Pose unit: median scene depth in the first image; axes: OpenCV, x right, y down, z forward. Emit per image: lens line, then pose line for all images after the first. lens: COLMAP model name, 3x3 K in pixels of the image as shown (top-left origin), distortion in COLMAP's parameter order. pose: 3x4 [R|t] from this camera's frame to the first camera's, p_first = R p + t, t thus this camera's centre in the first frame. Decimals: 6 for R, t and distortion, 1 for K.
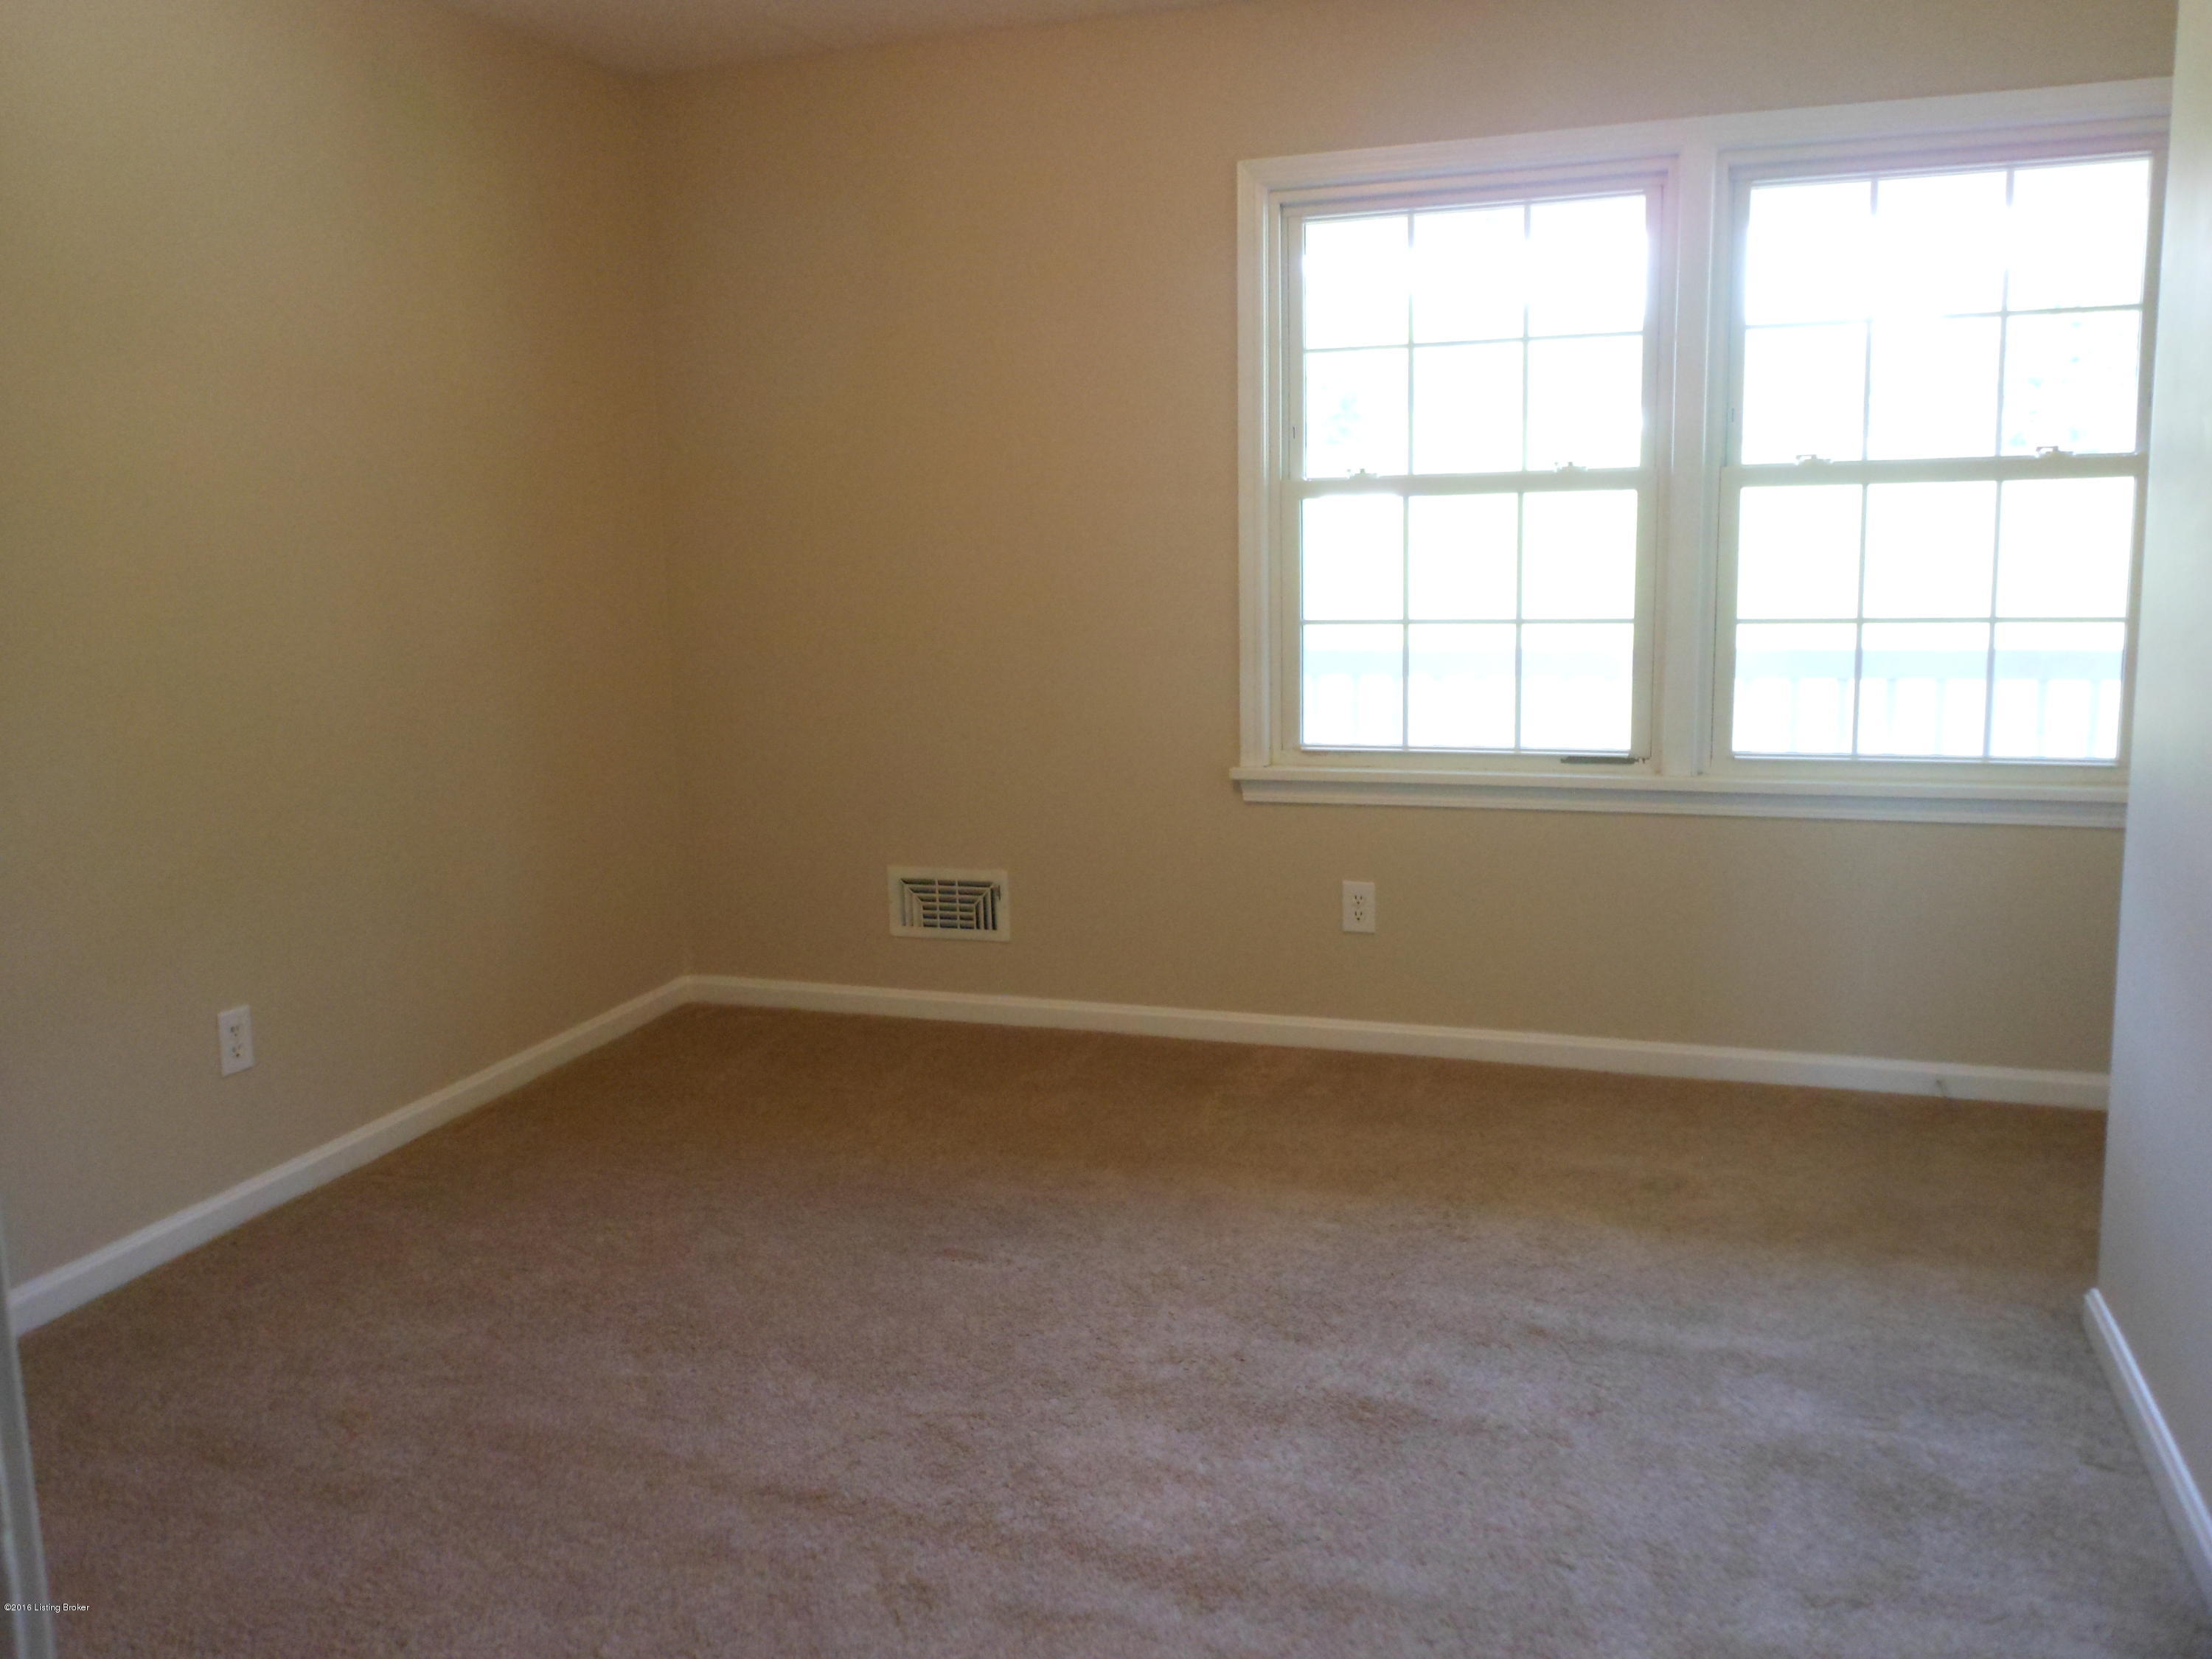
lens RADIAL K [[1784.4, 0, 1106.0], [0, 1784.4, 829.5], [0, 0, 1]] dist [0.009096, 0.003109]
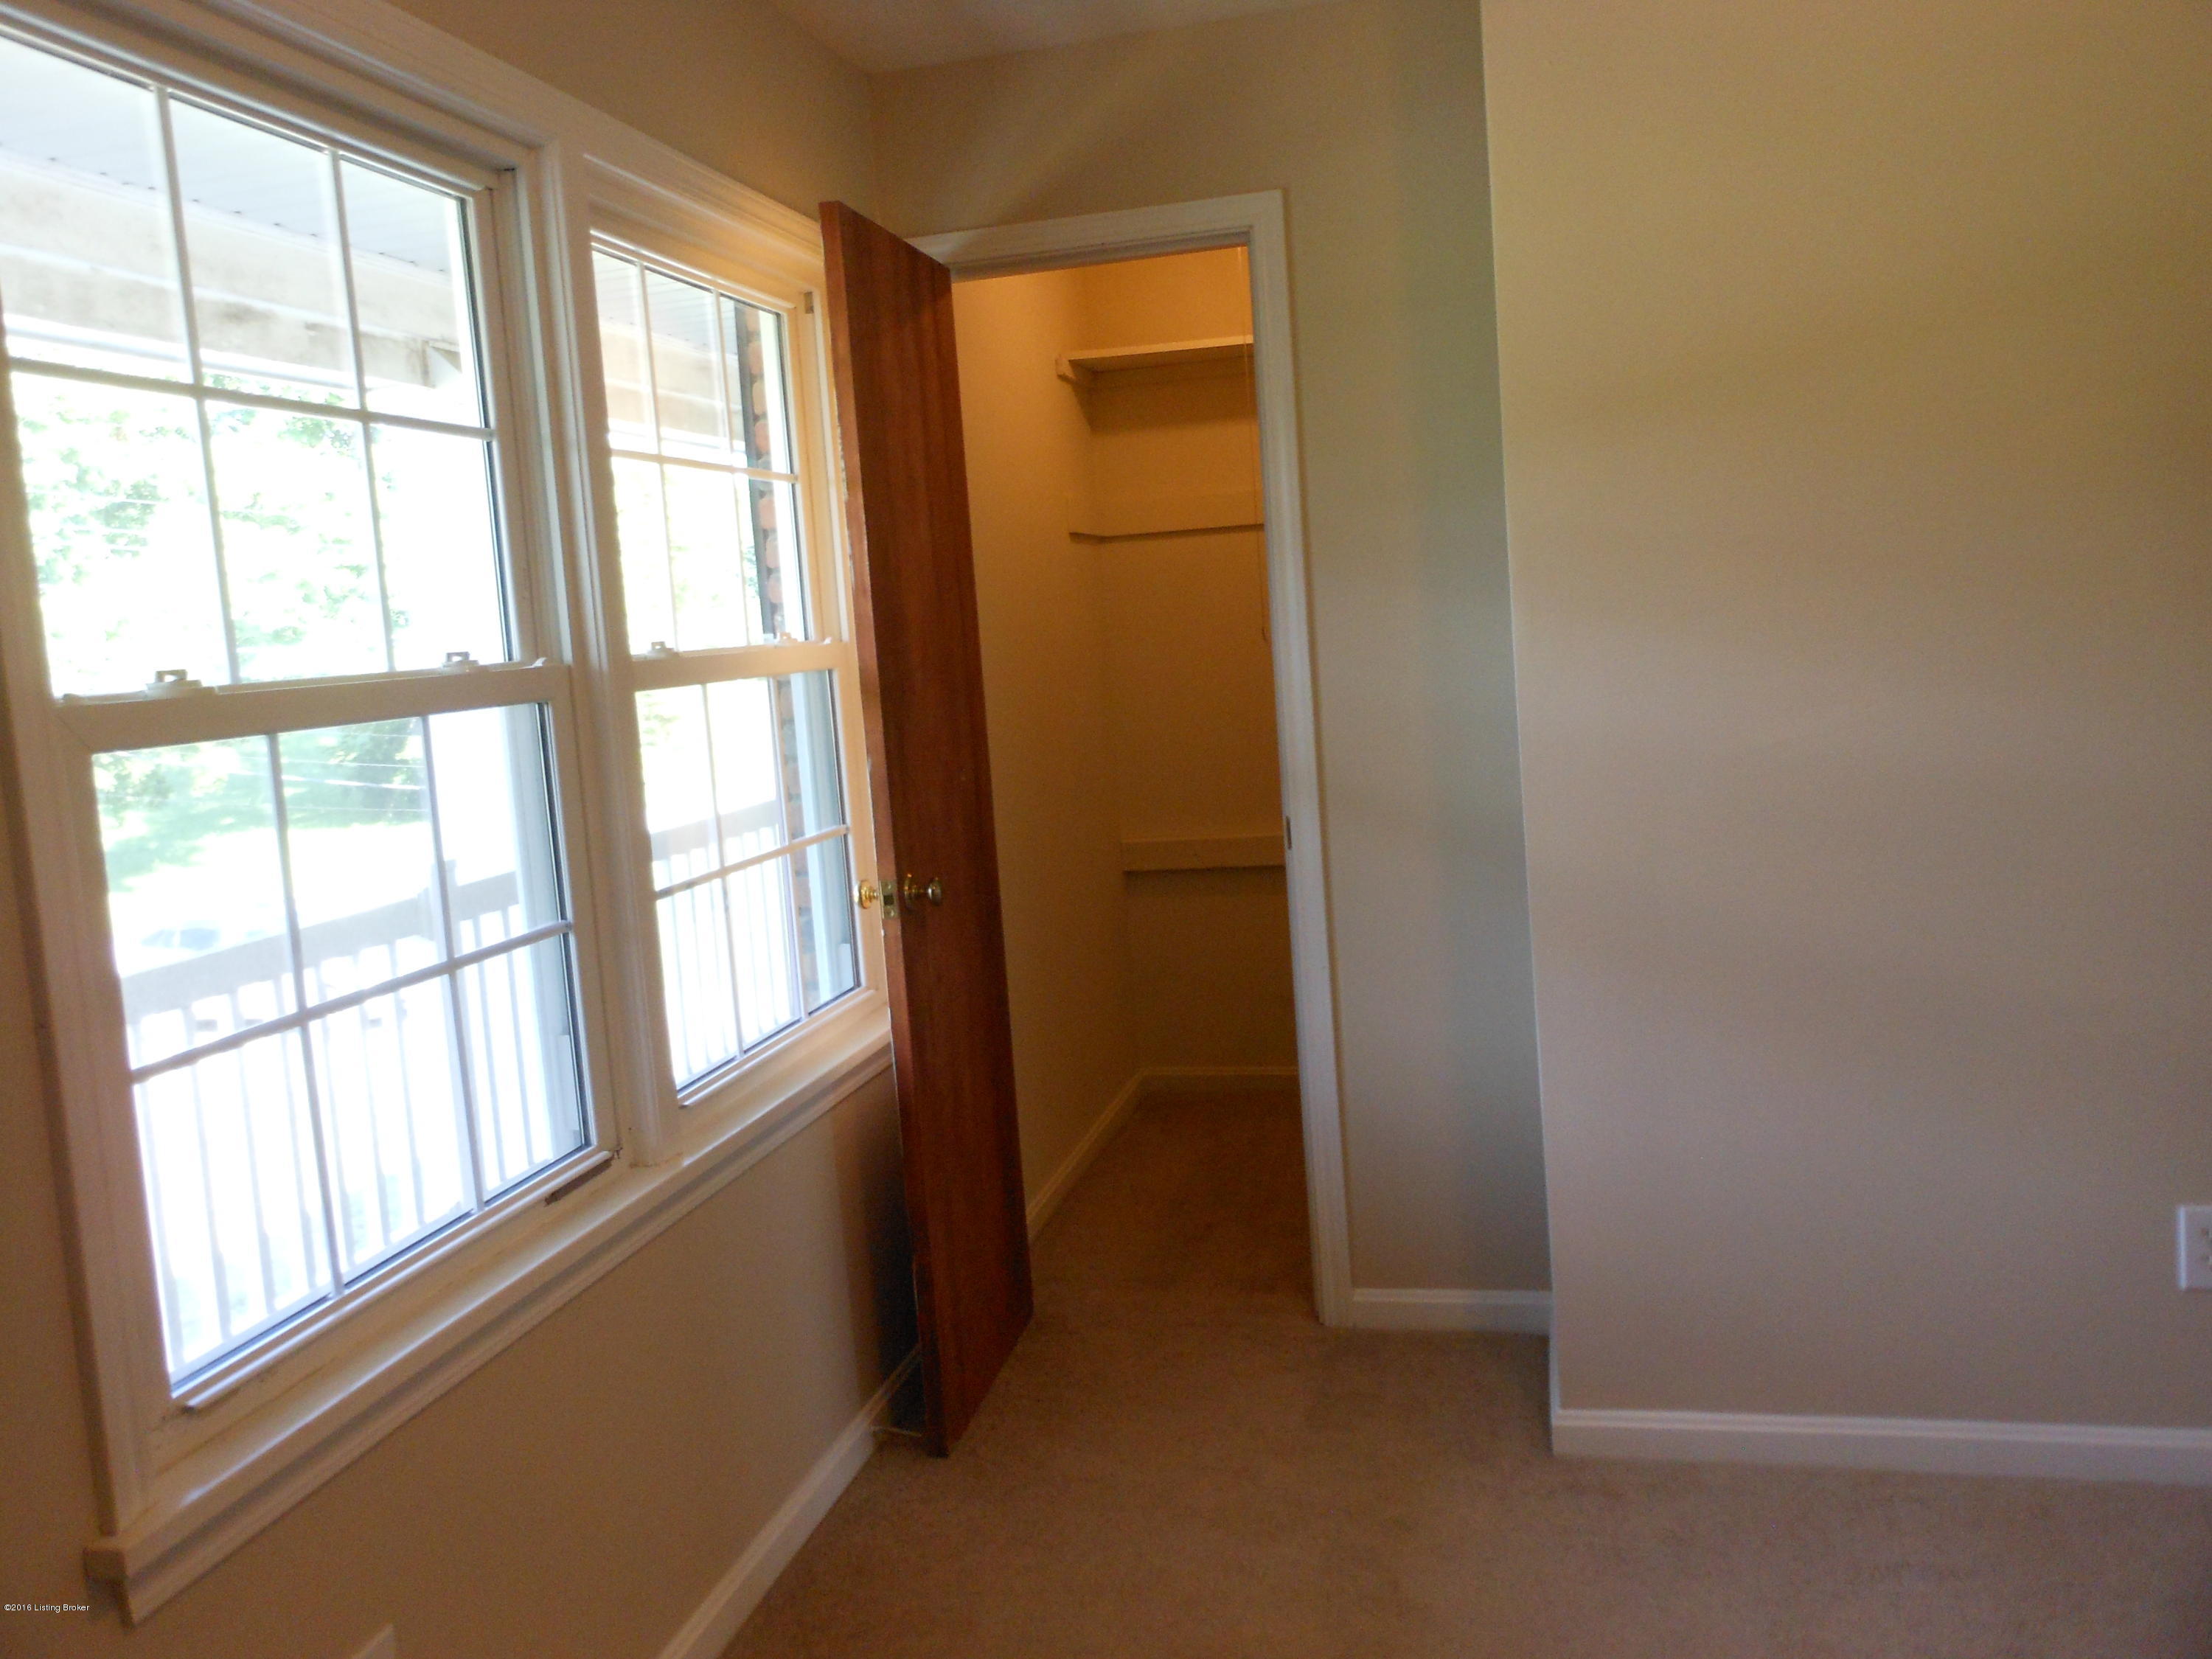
lens RADIAL K [[1784.4, 0, 1106.0], [0, 1784.4, 829.5], [0, 0, 1]] dist [0.009096, 0.003109]
pose [[-0.097371, -0.075953, 0.992346, -0.282879], [0.251103, 0.962952, 0.098342, -0.156403], [-0.963050, 0.258757, -0.074692, 0.849802]]
